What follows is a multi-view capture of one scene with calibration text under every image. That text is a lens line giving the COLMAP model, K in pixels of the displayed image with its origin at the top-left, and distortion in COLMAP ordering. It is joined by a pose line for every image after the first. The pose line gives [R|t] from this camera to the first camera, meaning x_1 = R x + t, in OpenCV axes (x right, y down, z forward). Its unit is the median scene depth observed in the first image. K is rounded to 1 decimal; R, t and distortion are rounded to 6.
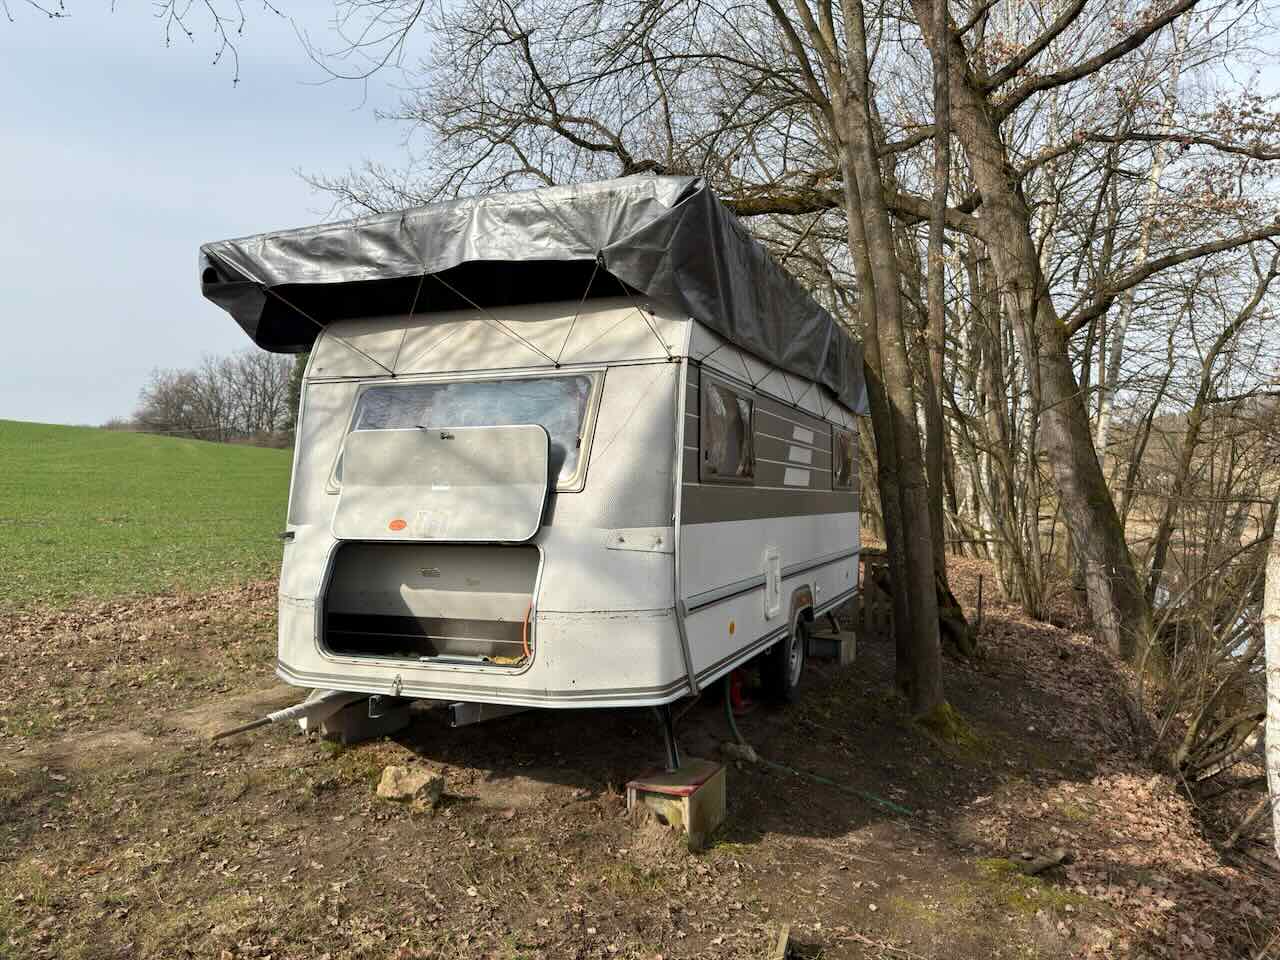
lens RADIAL K [[909.8, 0, 640.0], [0, 909.8, 480.0], [0, 0, 1]] dist [0.030466, -0.027957]
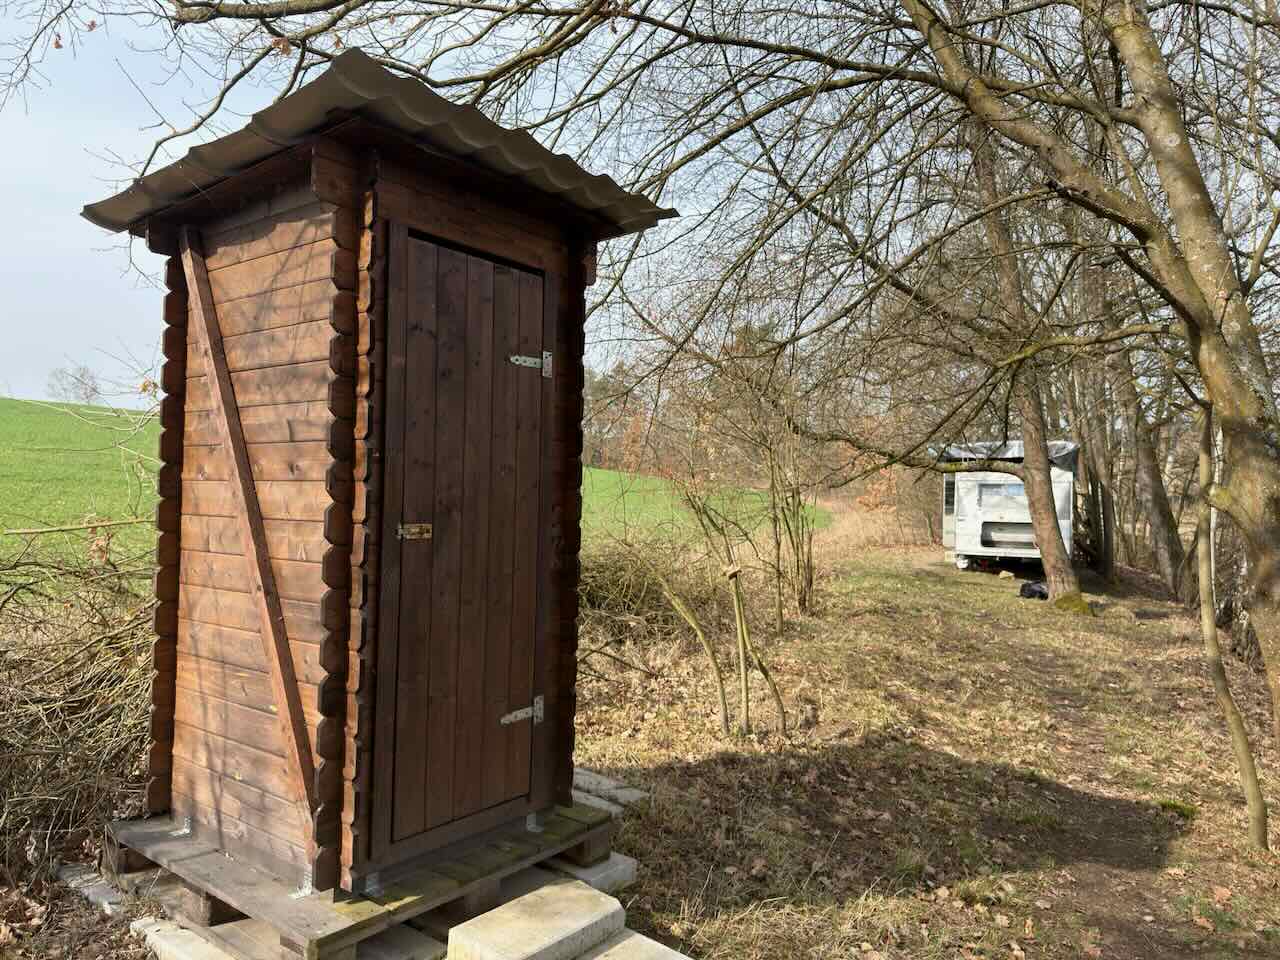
lens RADIAL K [[909.8, 0, 640.0], [0, 909.8, 480.0], [0, 0, 1]] dist [0.030466, -0.027957]
pose [[0.998314, 0.023486, -0.053077, -0.572053], [-0.022894, 0.999669, 0.011737, -0.046616], [0.053335, -0.010502, 0.998521, -1.124347]]
